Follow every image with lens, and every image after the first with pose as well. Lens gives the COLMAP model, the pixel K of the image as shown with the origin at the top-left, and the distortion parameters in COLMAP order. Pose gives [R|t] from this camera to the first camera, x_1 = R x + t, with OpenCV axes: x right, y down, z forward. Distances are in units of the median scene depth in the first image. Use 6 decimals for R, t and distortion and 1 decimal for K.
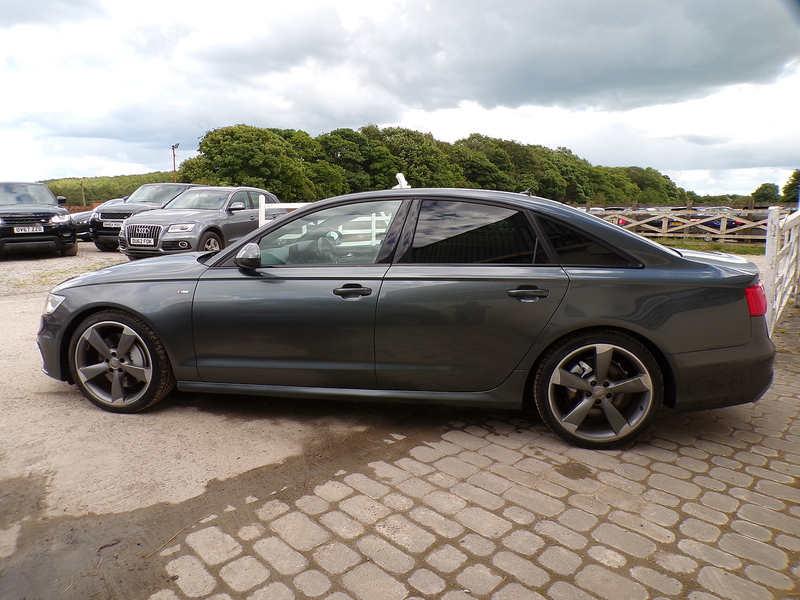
lens RADIAL K [[544.4, 0, 389.6], [0, 544.4, 312.7], [0, 0, 1]] dist [-0.055256, 0.028986]
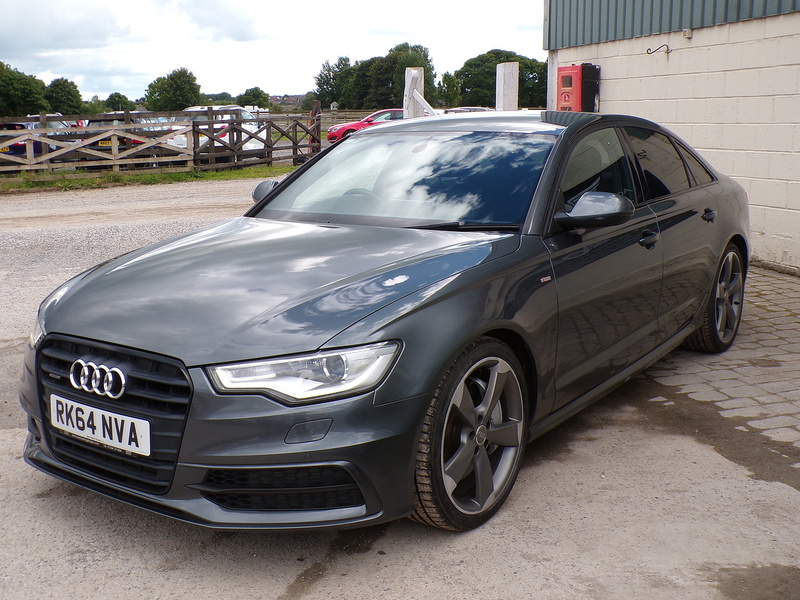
lens RADIAL K [[1011.1, 0, 400.0], [0, 1011.1, 300.0], [0, 0, 1]] dist [-0.550040, 1.285429]
pose [[0.427217, -0.170373, 0.887952, -0.332596], [0.181491, 0.978256, 0.100380, -0.030928], [-0.885746, 0.118271, 0.448849, 0.159314]]
